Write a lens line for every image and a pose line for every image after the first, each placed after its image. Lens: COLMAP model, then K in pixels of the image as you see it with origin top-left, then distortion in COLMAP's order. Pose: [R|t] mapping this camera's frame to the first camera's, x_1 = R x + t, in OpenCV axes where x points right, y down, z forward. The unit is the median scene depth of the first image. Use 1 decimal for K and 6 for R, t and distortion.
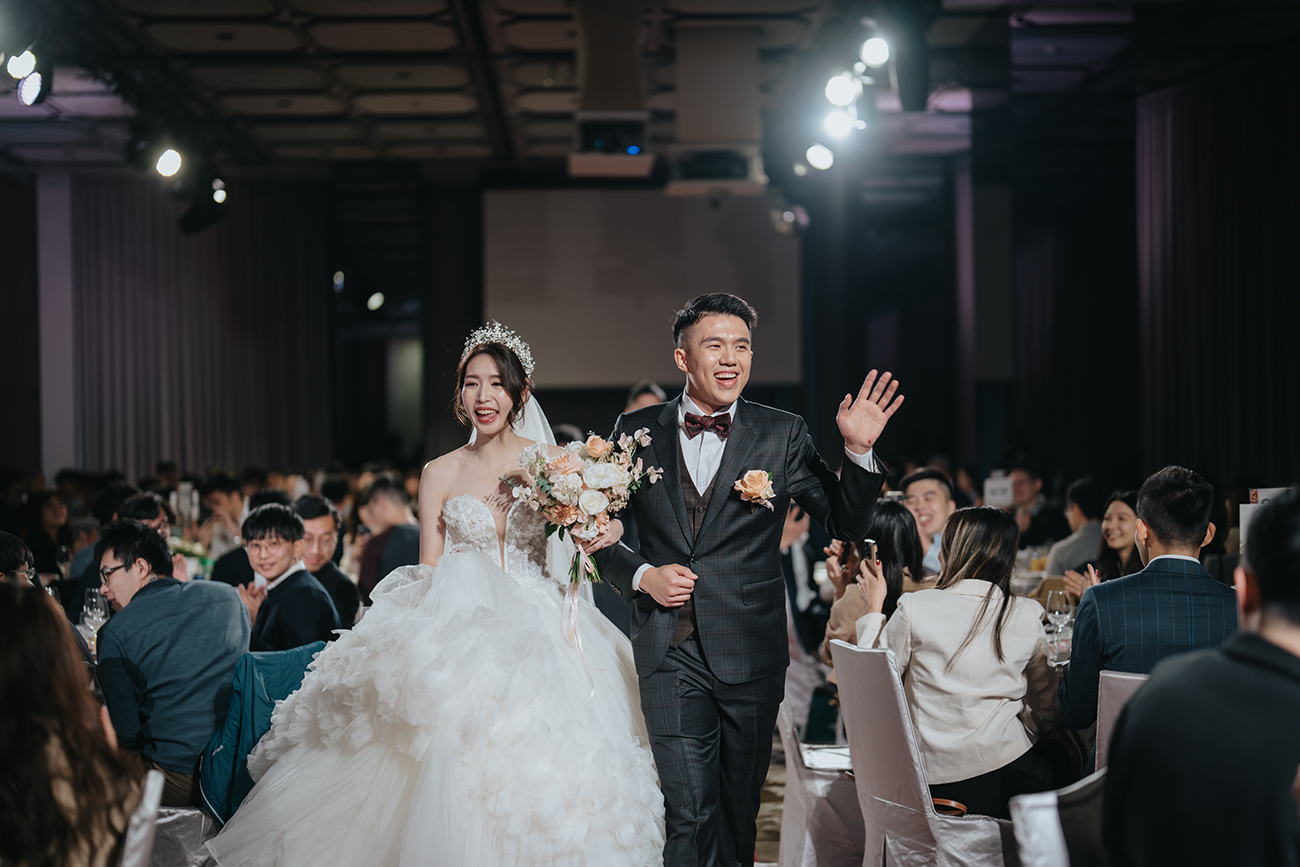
lens RADIAL K [[1857.4, 0, 650.0], [0, 1857.4, 433.5], [0, 0, 1]] dist [-0.020409, 0.012423]
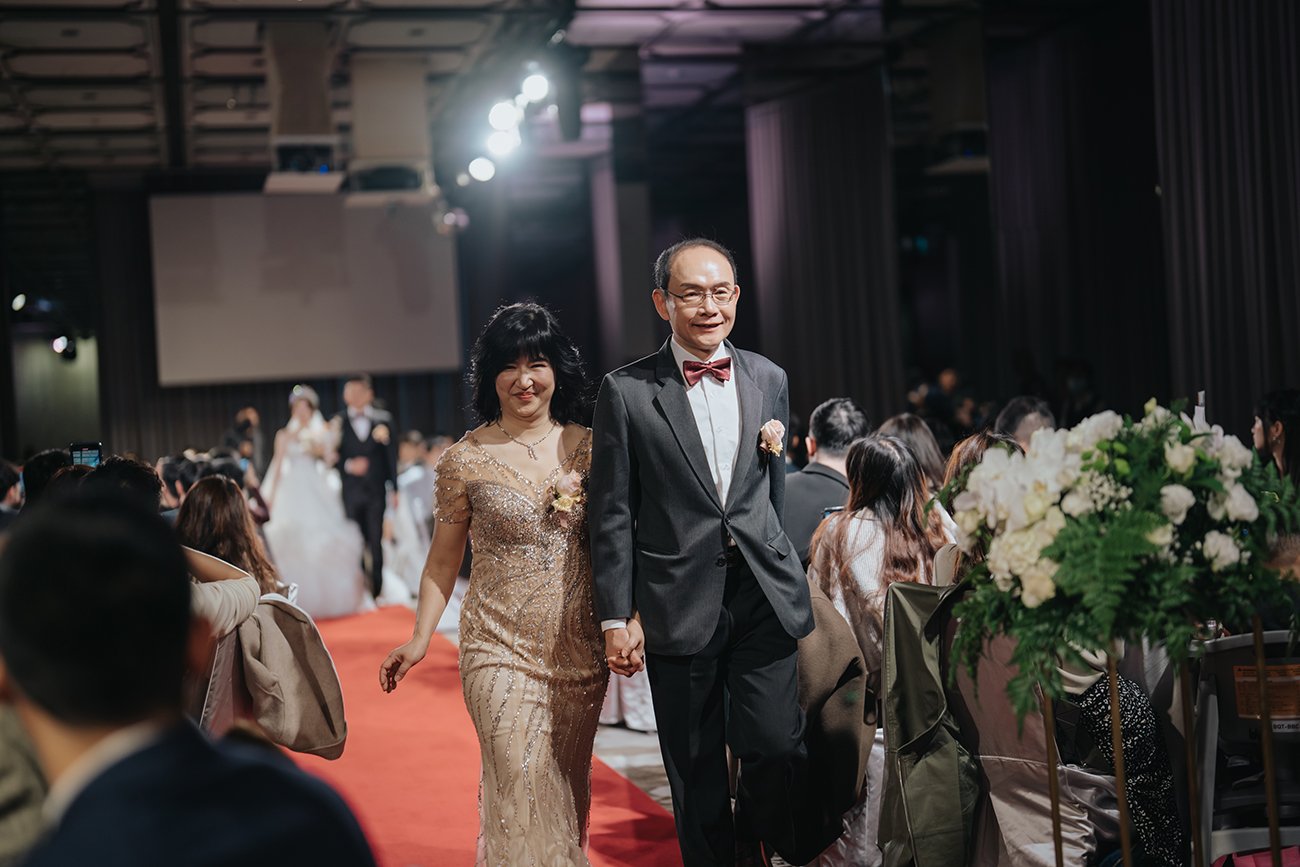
lens RADIAL K [[1873.2, 0, 650.0], [0, 1873.2, 433.5], [0, 0, 1]] dist [-0.010402, 0.029124]
pose [[0.981215, -0.042085, 0.188269, -0.033874], [0.040877, 0.999111, 0.010298, 0.004665], [-0.188535, -0.002409, 0.982063, -0.154889]]
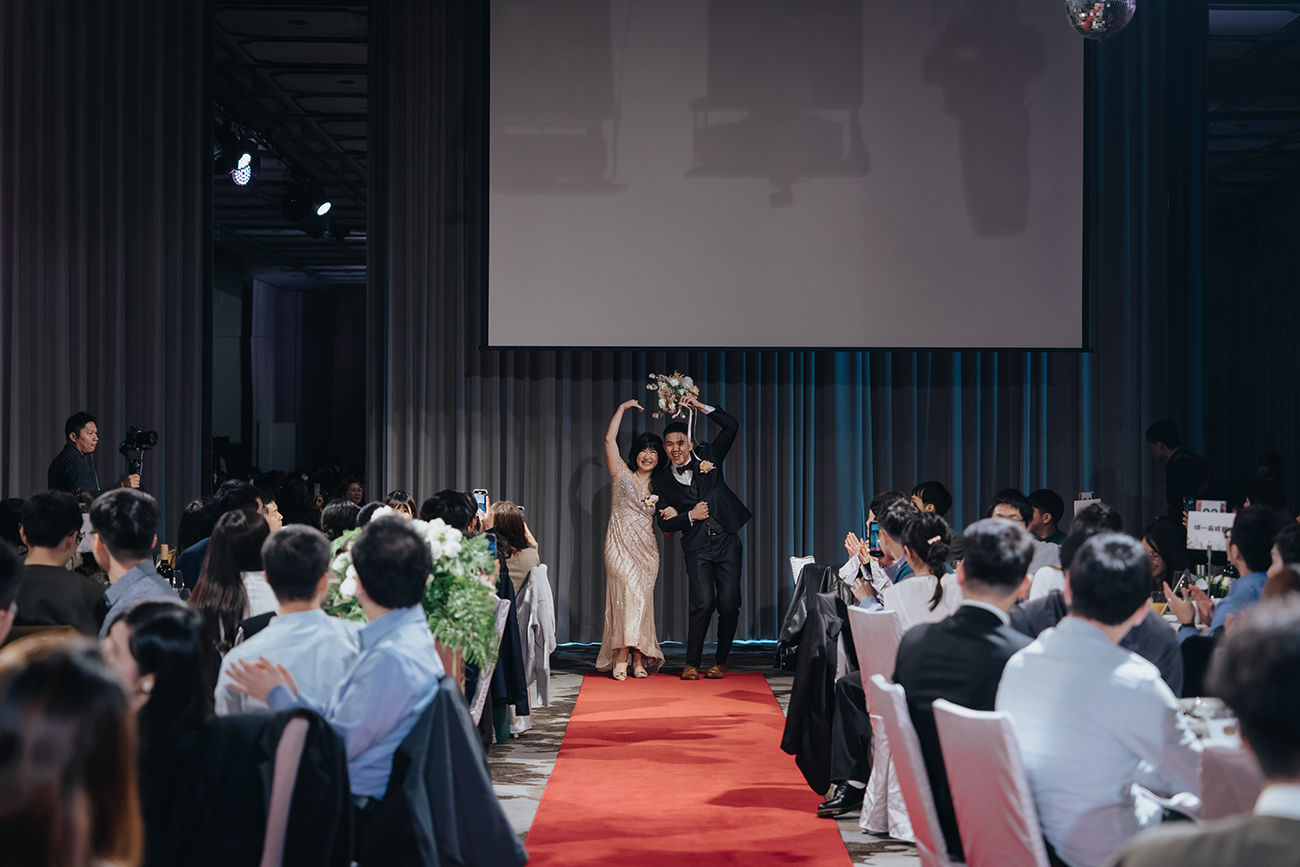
lens RADIAL K [[2468.7, 0, 650.0], [0, 2468.7, 433.5], [0, 0, 1]] dist [-0.007851, -0.013745]
pose [[0.998675, 0.010914, -0.050300, -0.012184], [-0.010814, 0.999939, 0.002264, -0.005057], [0.050321, -0.001717, 0.998732, 0.555346]]
